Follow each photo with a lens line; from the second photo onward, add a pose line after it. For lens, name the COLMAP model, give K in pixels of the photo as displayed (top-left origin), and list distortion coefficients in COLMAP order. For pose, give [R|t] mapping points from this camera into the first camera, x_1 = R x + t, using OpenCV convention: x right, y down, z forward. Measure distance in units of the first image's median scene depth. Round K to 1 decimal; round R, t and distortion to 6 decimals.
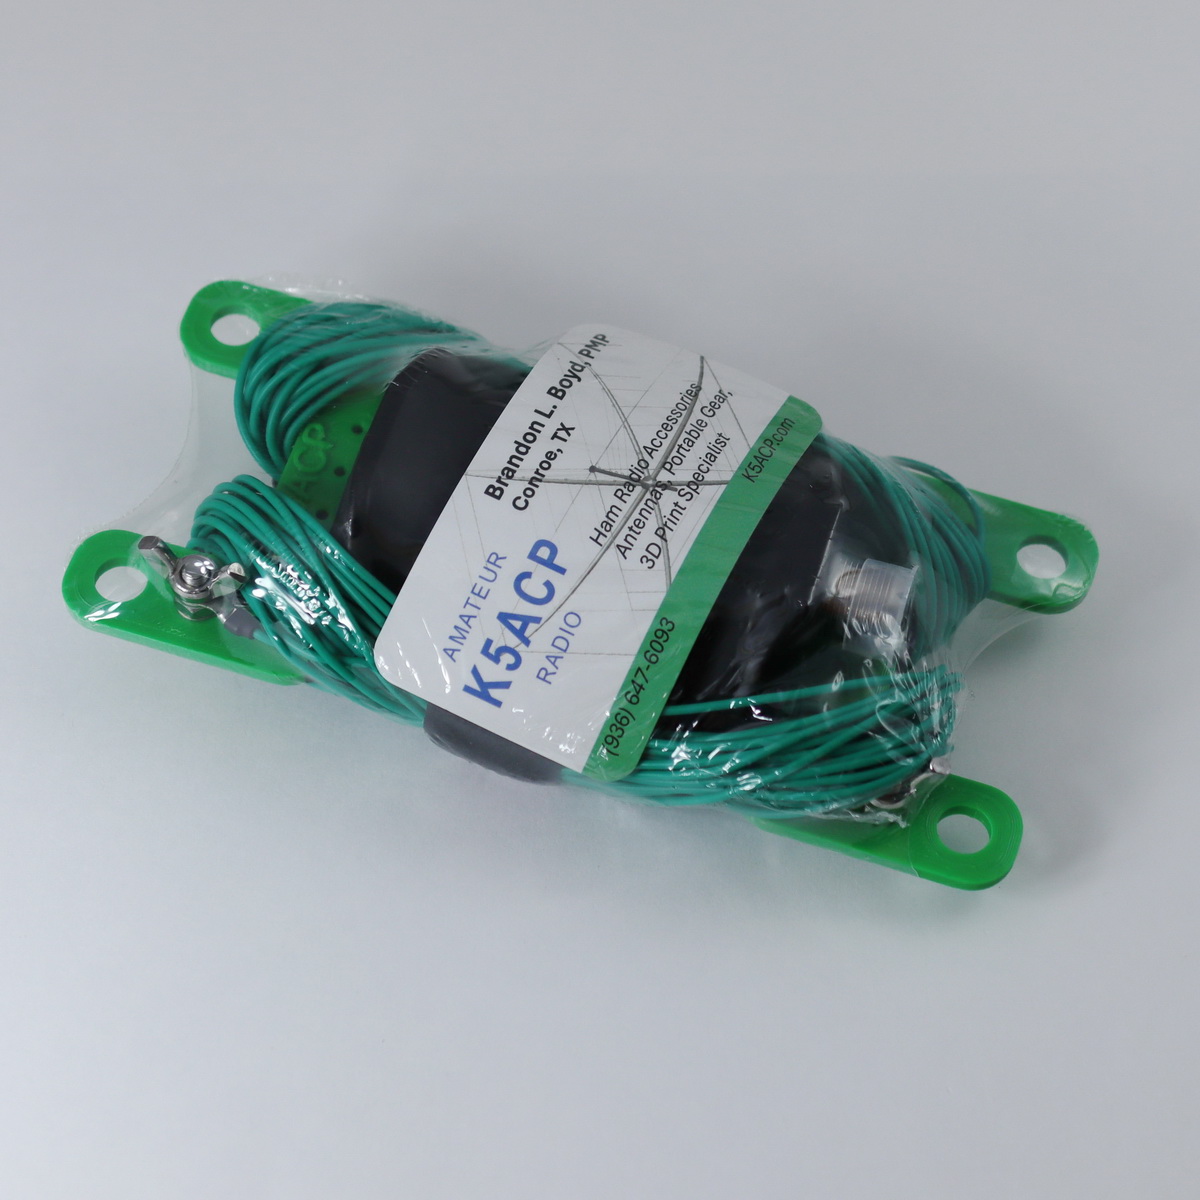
lens RADIAL K [[2280.3, 0, 600.1], [0, 2280.3, 600.0], [0, 0, 1]] dist [-0.005989, 0.000000]
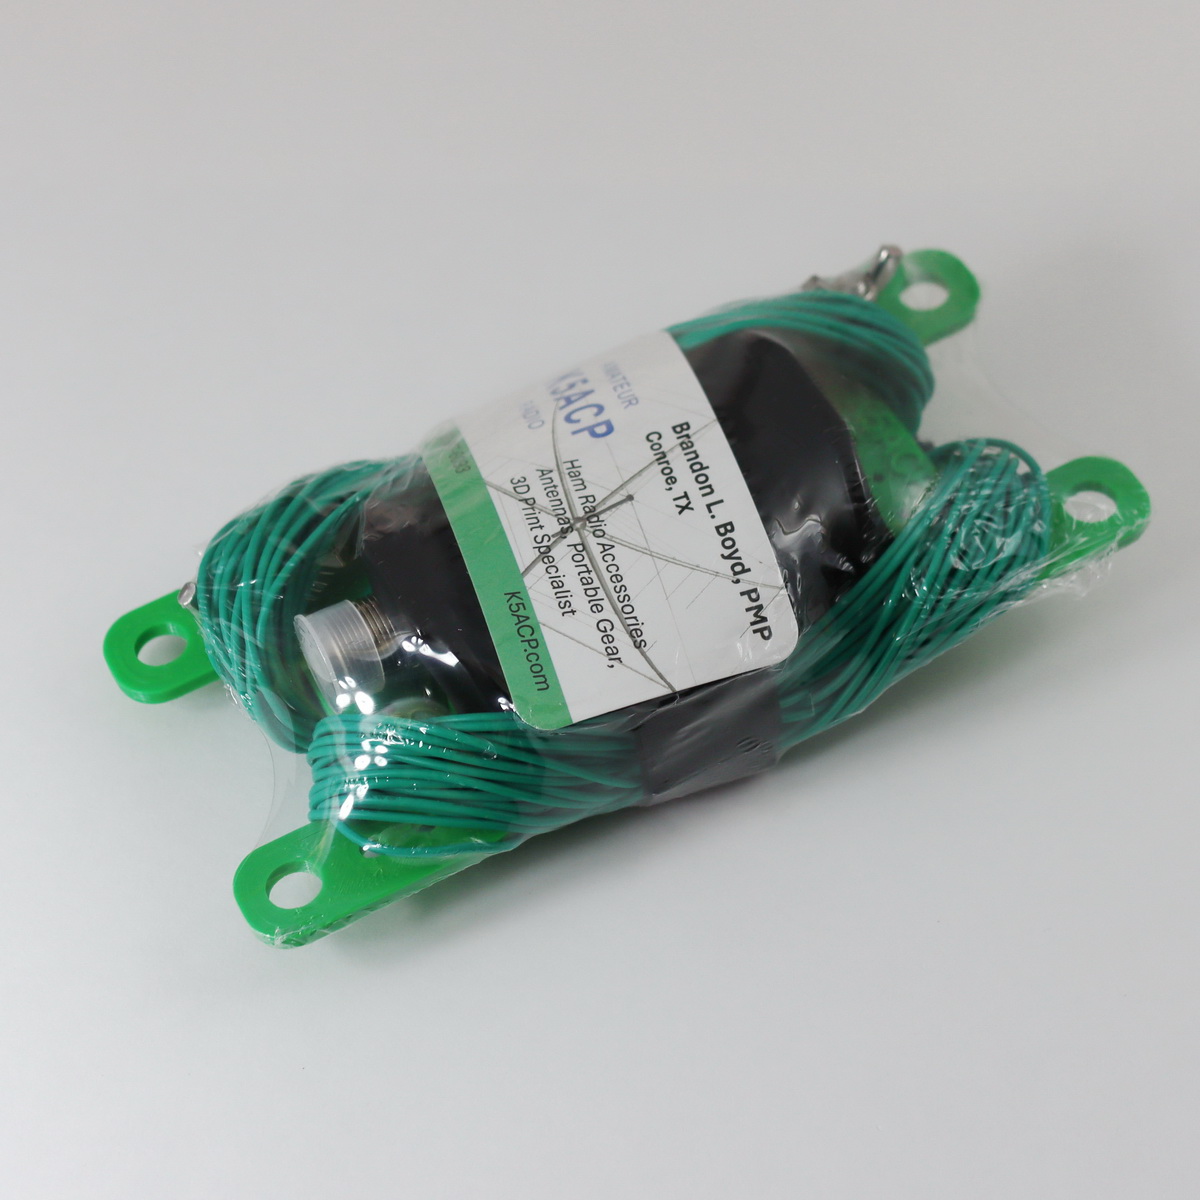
lens RADIAL K [[2280.3, 0, 600.1], [0, 2280.3, 600.0], [0, 0, 1]] dist [-0.005989, 0.000000]
pose [[-0.654504, 0.694802, -0.298119, 0.326628], [-0.687122, -0.382133, 0.617930, -0.668480], [0.315419, 0.609281, 0.727521, 0.312105]]
